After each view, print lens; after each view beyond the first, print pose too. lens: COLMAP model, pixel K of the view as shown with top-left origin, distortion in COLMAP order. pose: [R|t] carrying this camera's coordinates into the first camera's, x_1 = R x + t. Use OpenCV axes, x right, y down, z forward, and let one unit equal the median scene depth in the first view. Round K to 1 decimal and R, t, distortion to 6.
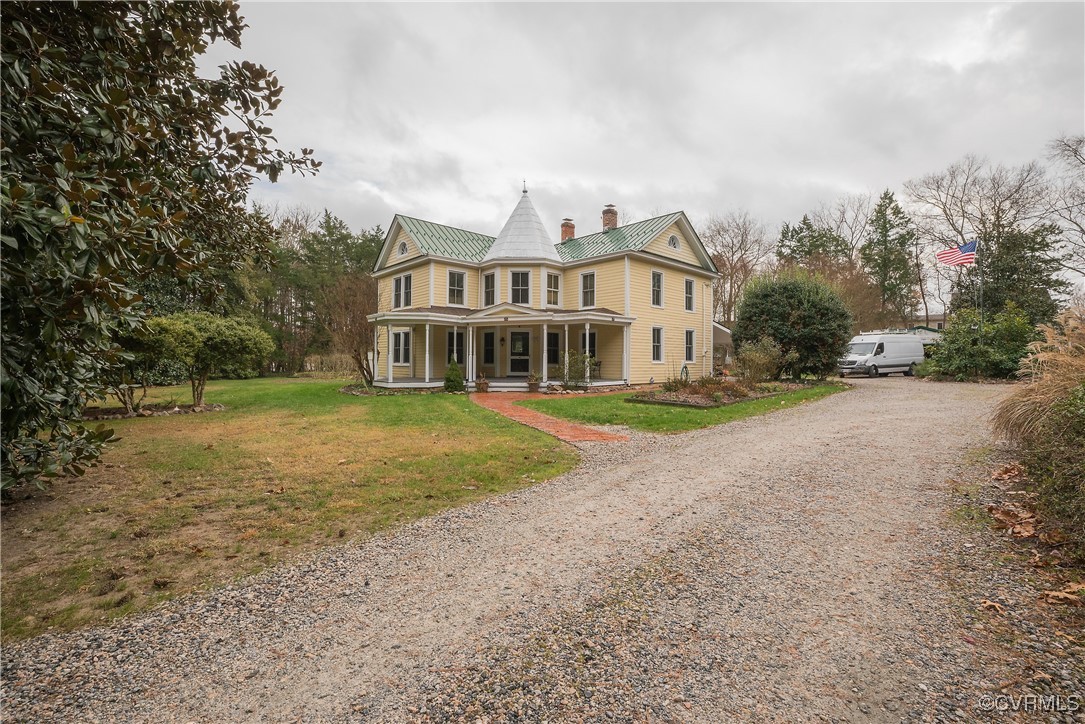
lens RADIAL K [[453.8, 0, 531.6], [0, 453.8, 359.8], [0, 0, 1]] dist [0.000880, 0.000366]
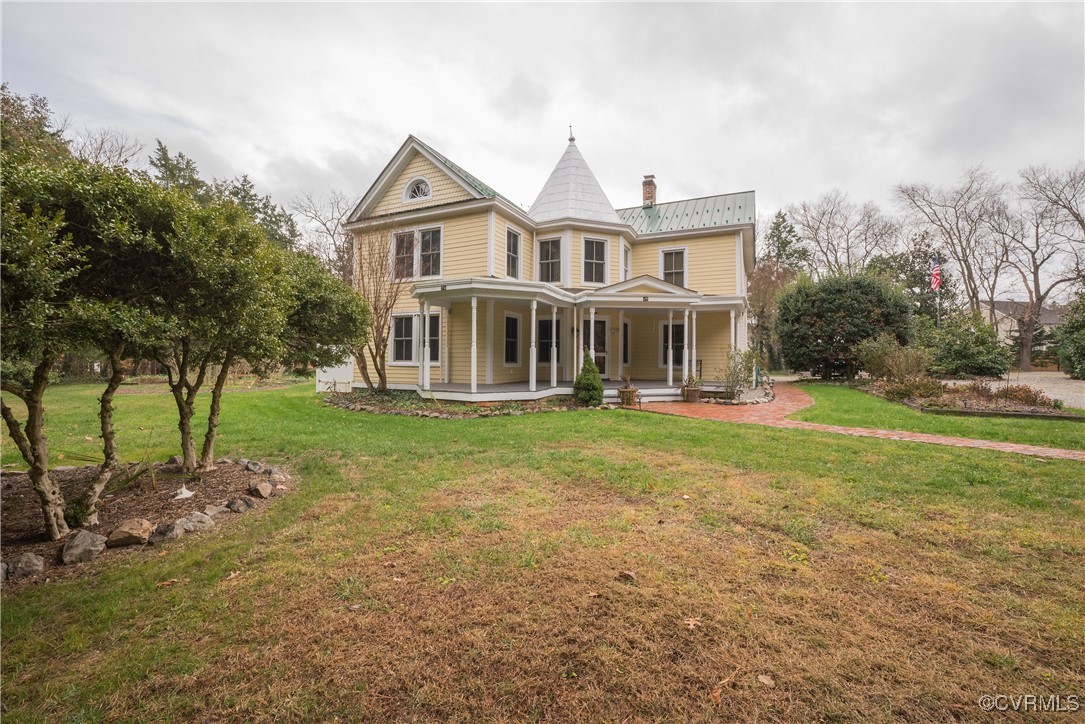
lens RADIAL K [[453.8, 0, 543.8], [0, 453.8, 358.0], [0, 0, 1]] dist [0.000880, 0.000366]
pose [[0.931379, 0.004995, 0.364017, -0.374252], [-0.003669, 0.999984, -0.004333, 0.004259], [-0.364033, 0.002700, 0.931382, 0.333049]]
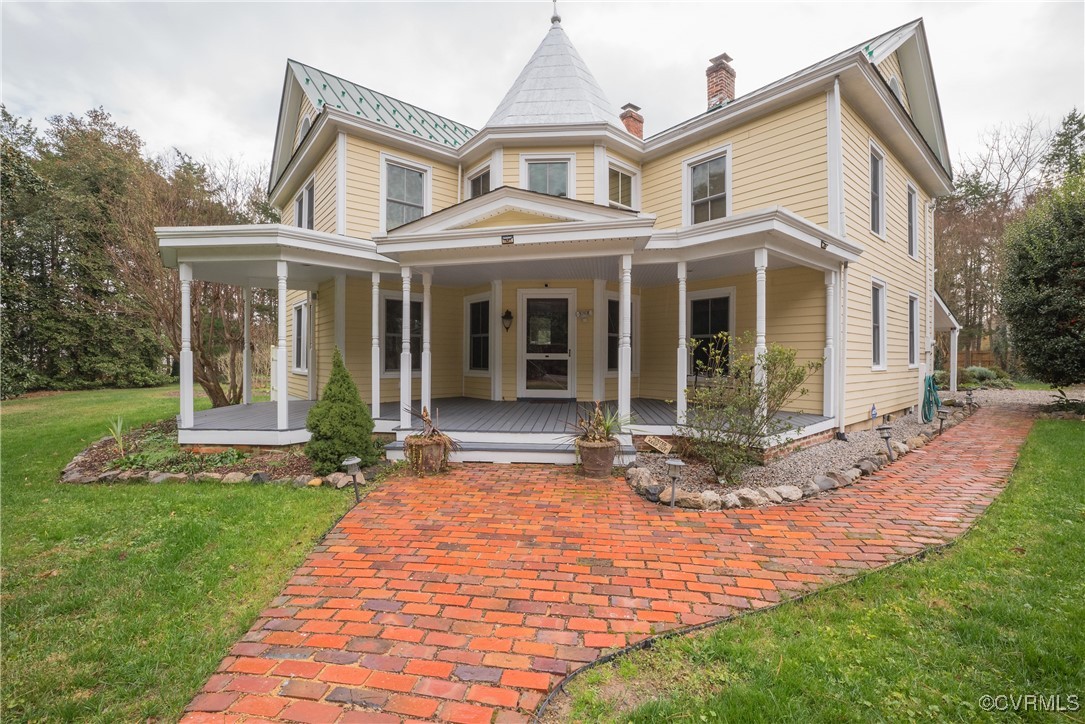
lens RADIAL K [[453.8, 0, 532.6], [0, 453.8, 359.1], [0, 0, 1]] dist [0.000880, 0.000366]
pose [[0.998945, -0.000595, -0.045912, -0.019573], [0.000982, 0.999964, 0.008412, -0.006142], [0.045905, -0.008448, 0.998910, 0.557492]]
